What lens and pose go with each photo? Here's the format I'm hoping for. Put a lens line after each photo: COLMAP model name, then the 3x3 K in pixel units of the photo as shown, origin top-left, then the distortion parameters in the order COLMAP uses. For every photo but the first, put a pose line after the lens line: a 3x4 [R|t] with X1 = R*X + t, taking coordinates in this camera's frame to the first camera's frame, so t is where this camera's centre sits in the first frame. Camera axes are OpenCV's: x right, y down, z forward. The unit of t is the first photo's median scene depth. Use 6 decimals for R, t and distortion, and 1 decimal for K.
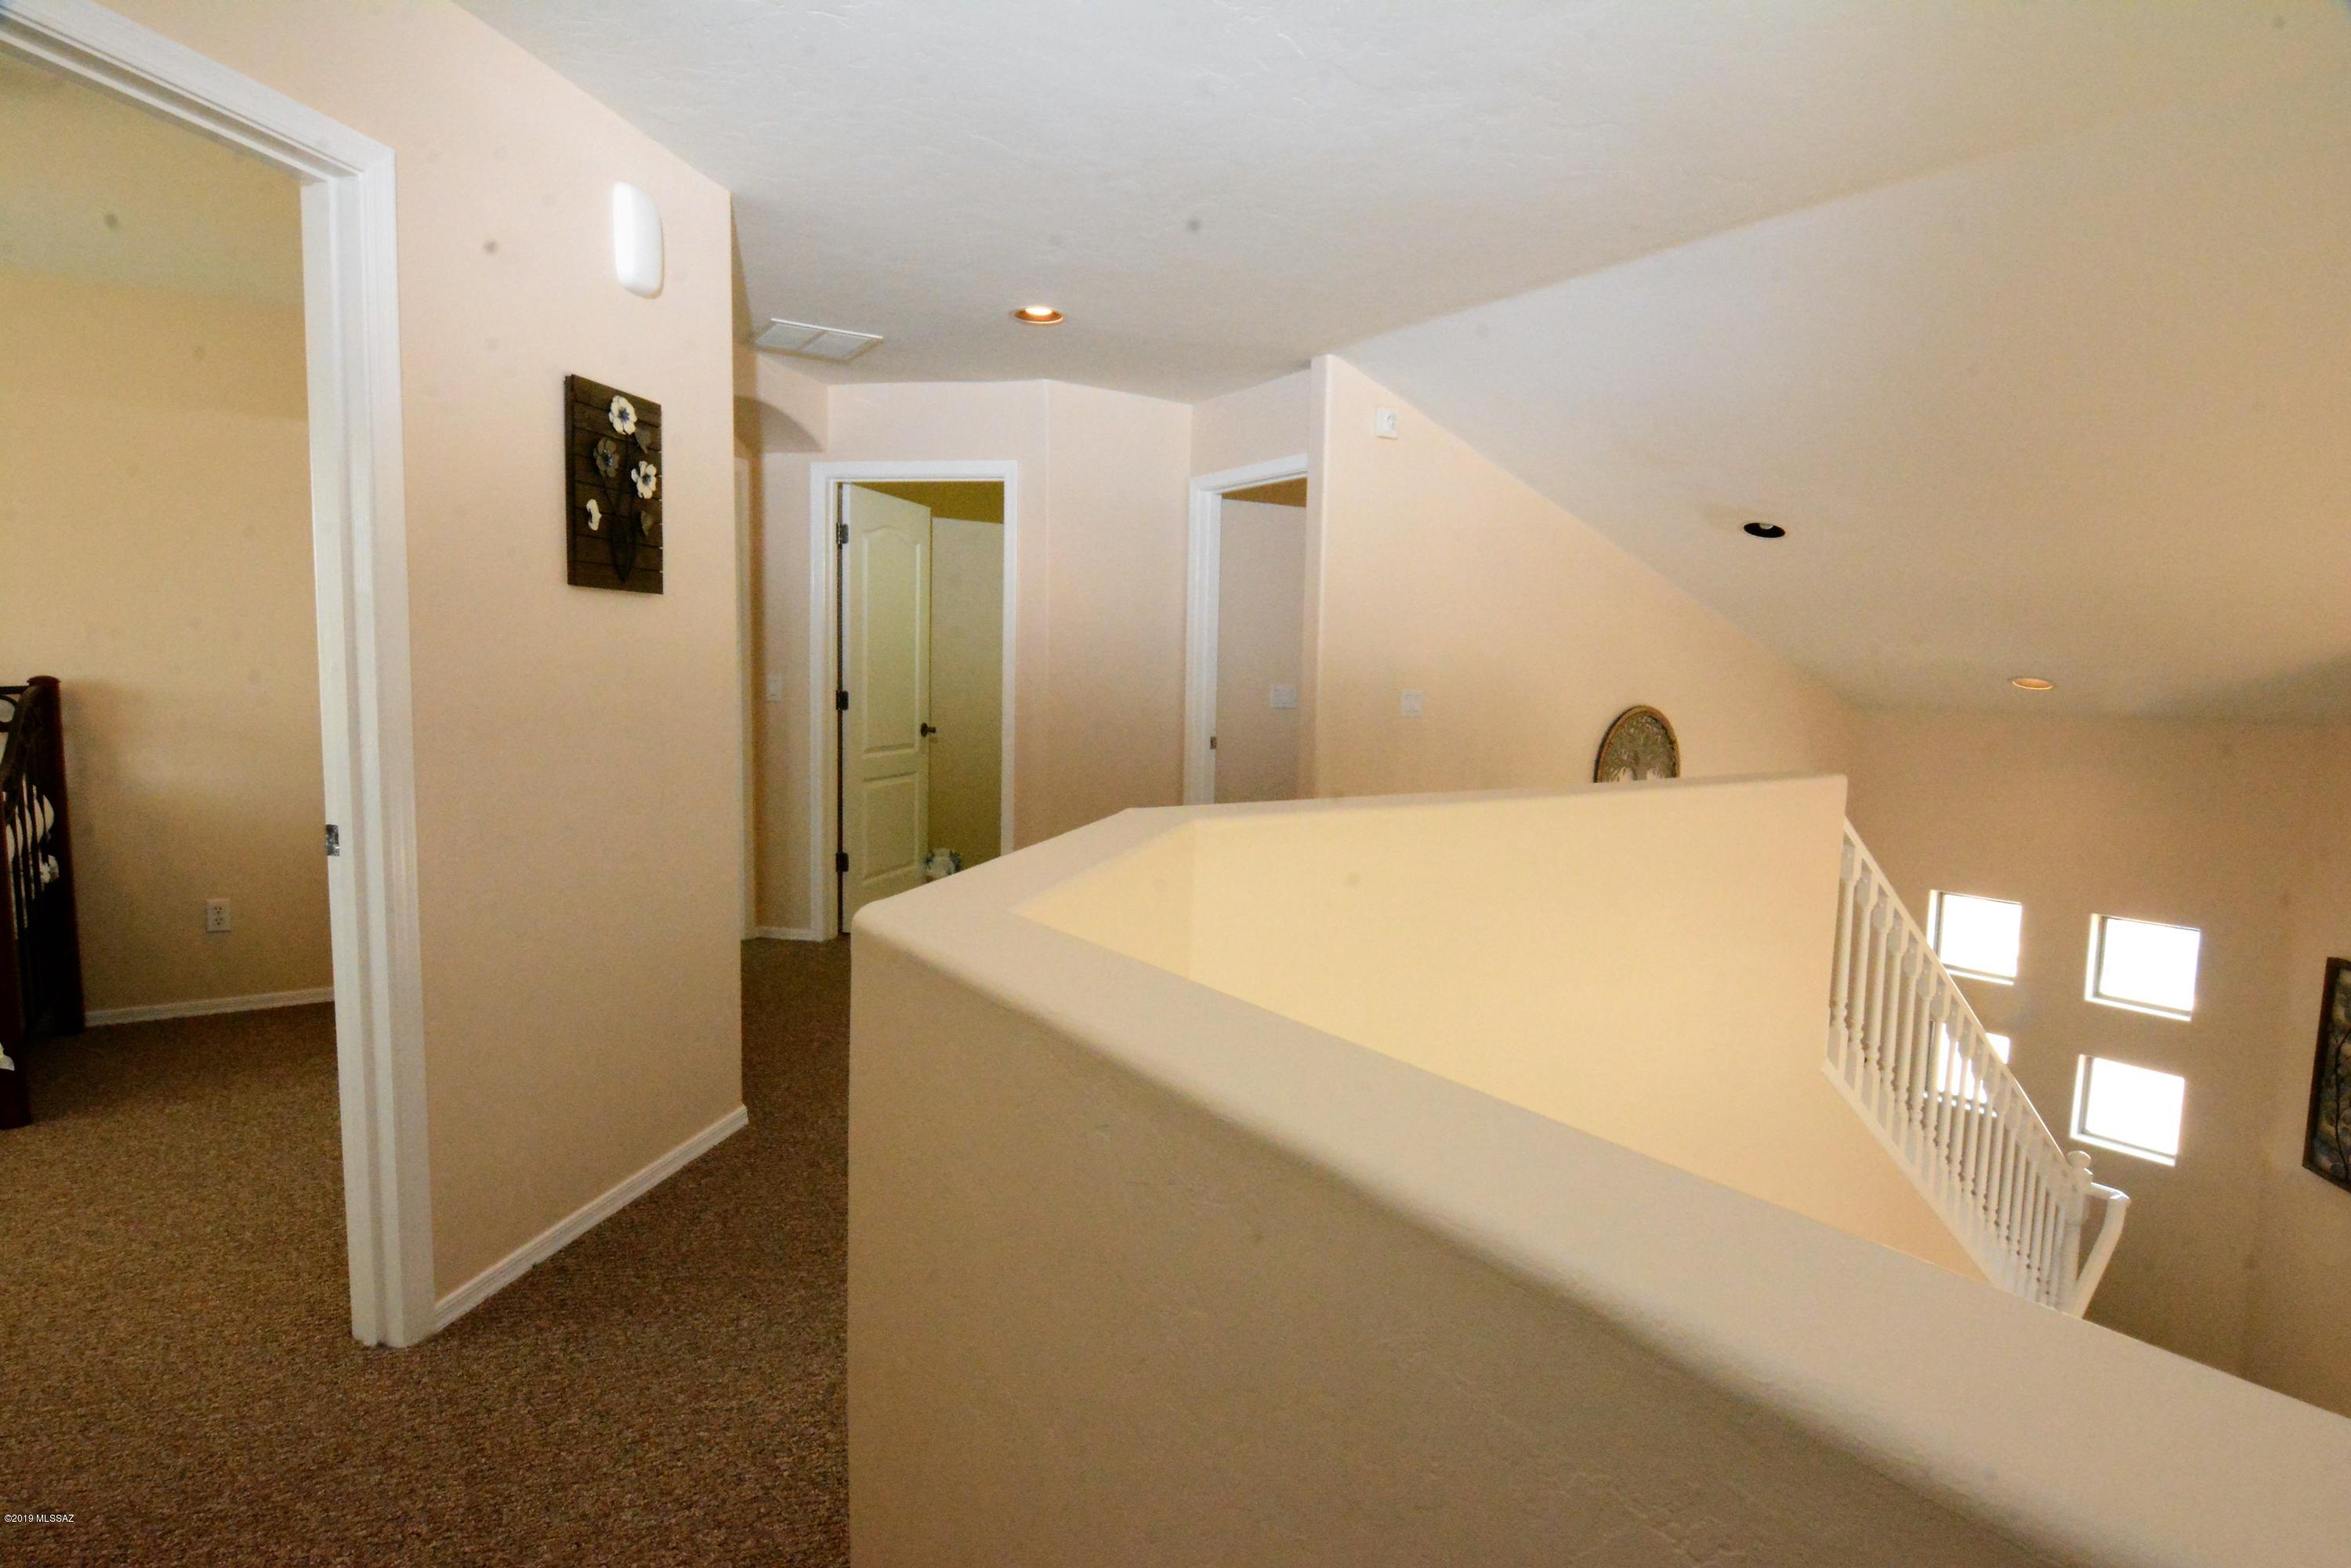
lens RADIAL K [[1239.1, 0, 1177.1], [0, 1239.1, 789.8], [0, 0, 1]] dist [0.012780, -0.024991]
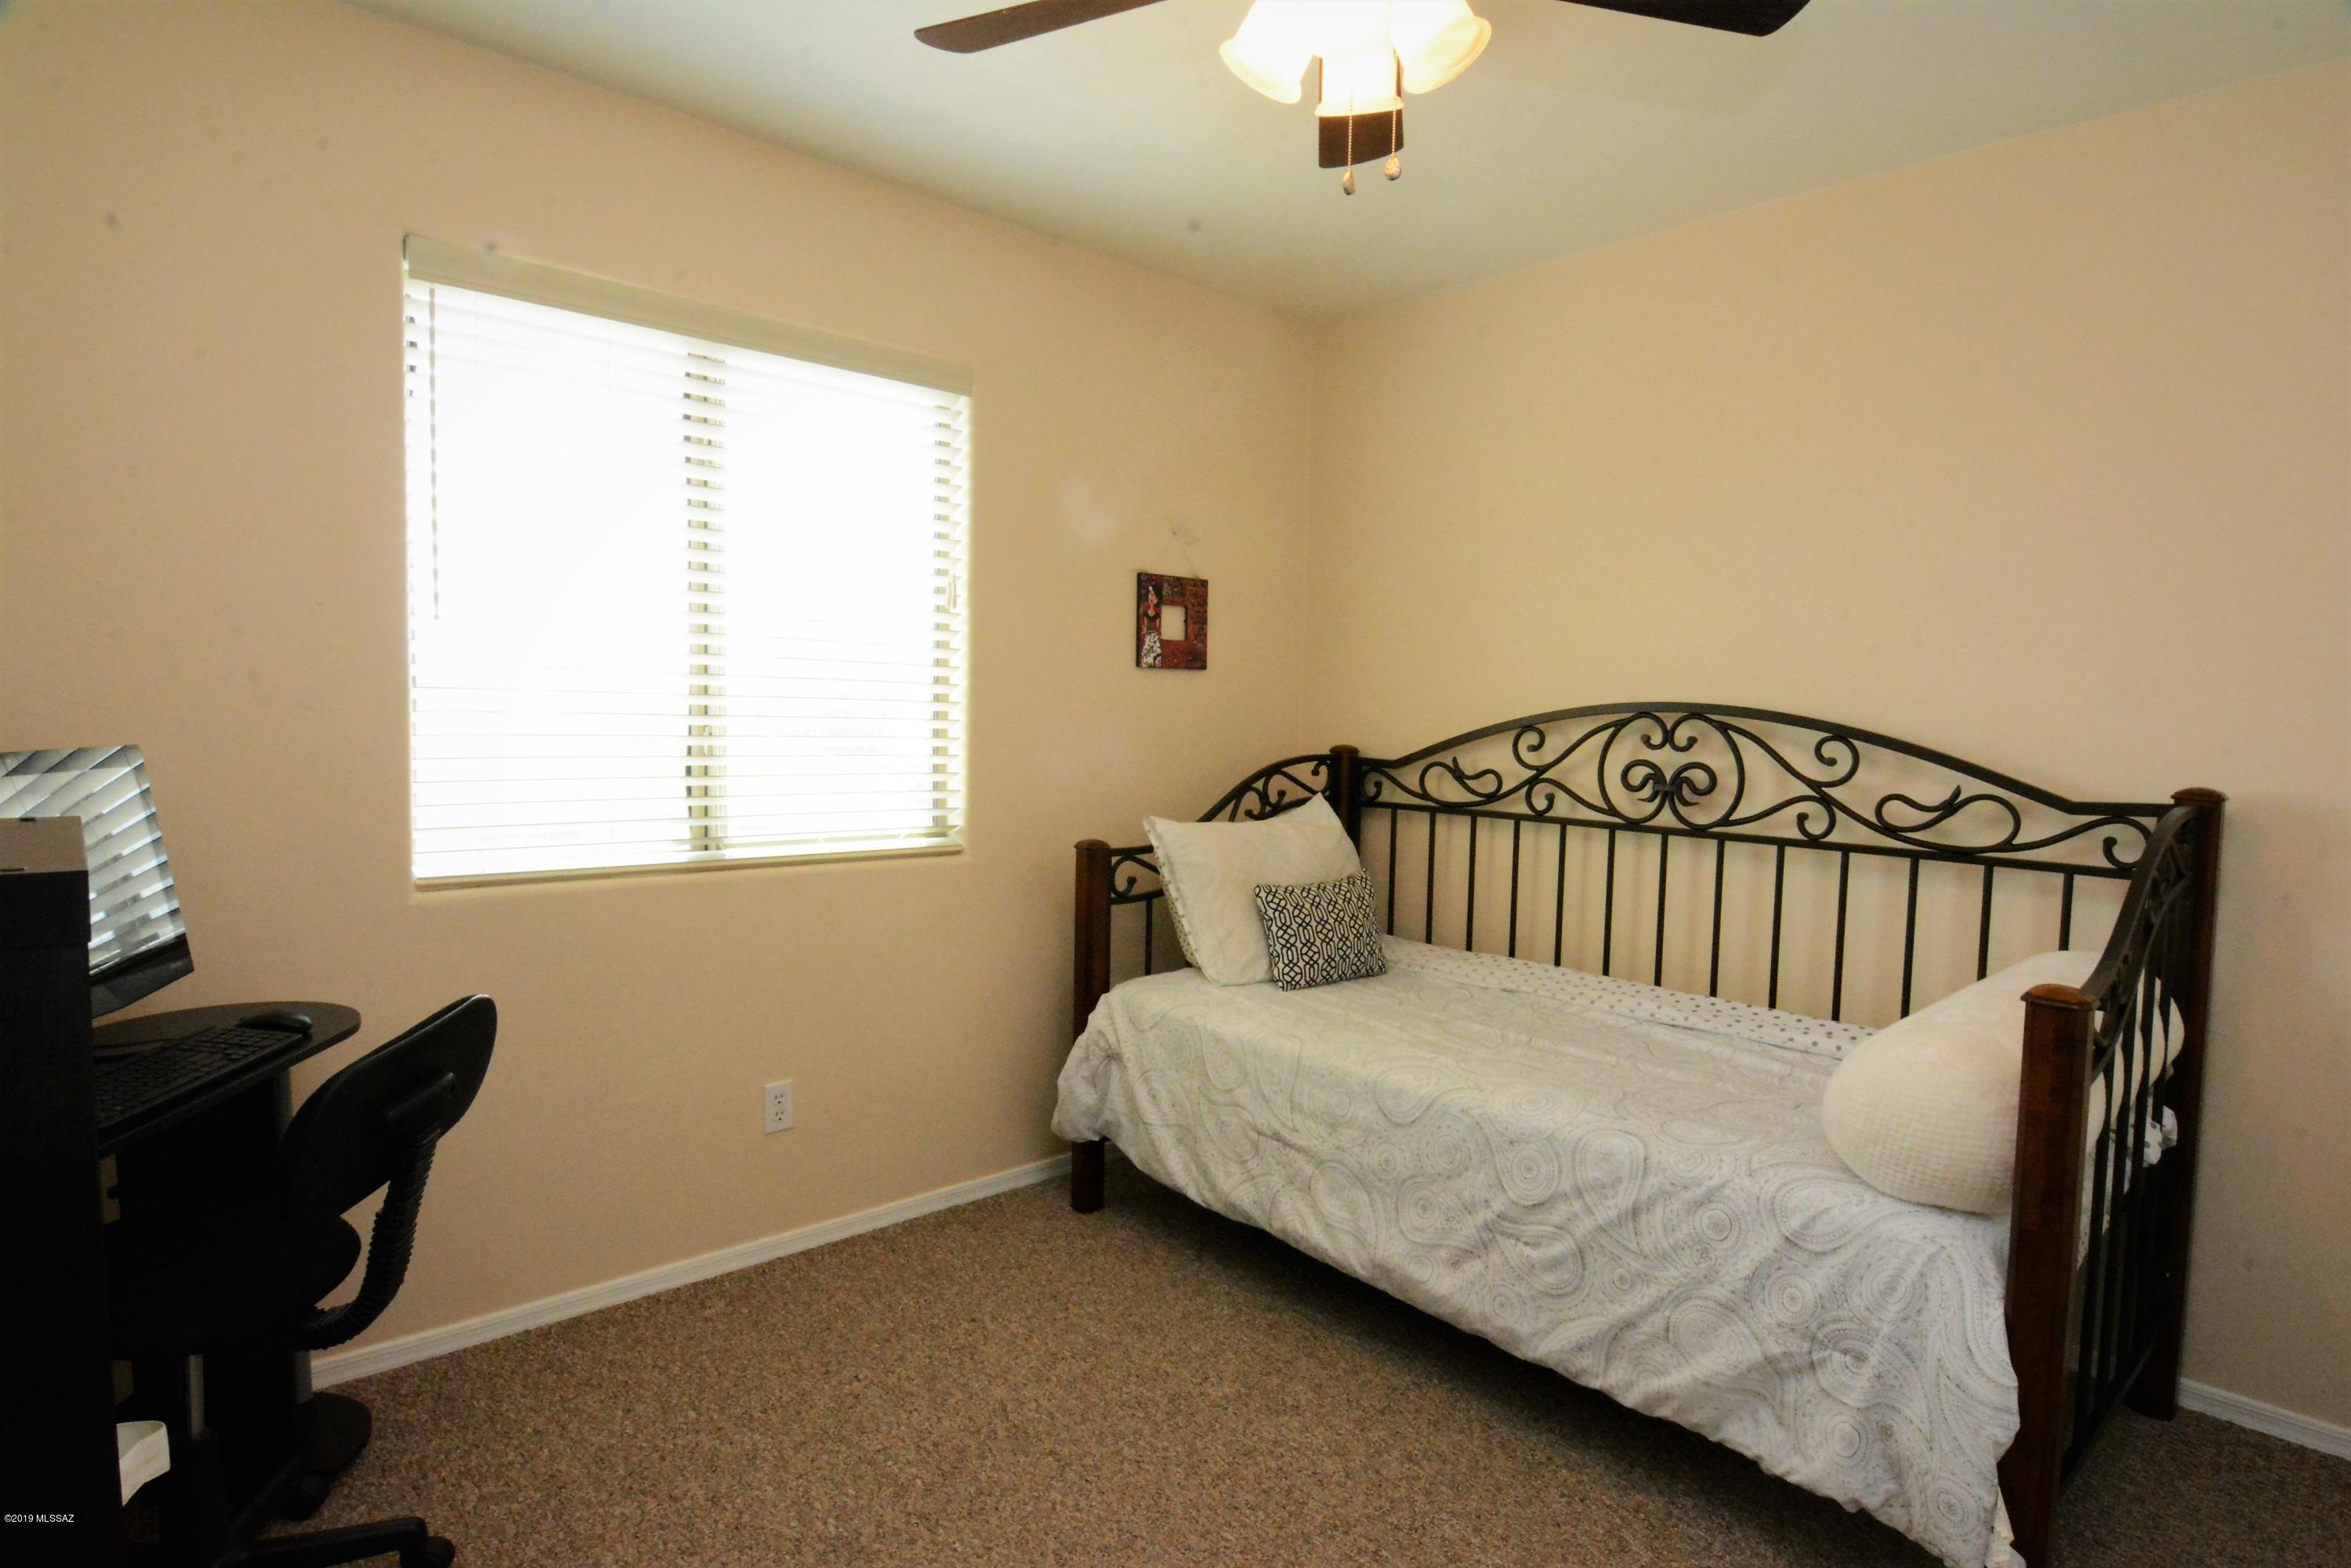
lens RADIAL K [[1251.4, 0, 1184.6], [0, 1251.4, 783.6], [0, 0, 1]] dist [-0.014065, -0.001406]
pose [[0.147498, 0.048858, -0.987855, -0.436629], [-0.120944, 0.992175, 0.031014, -0.058439], [0.981640, 0.114900, 0.152252, 0.462839]]
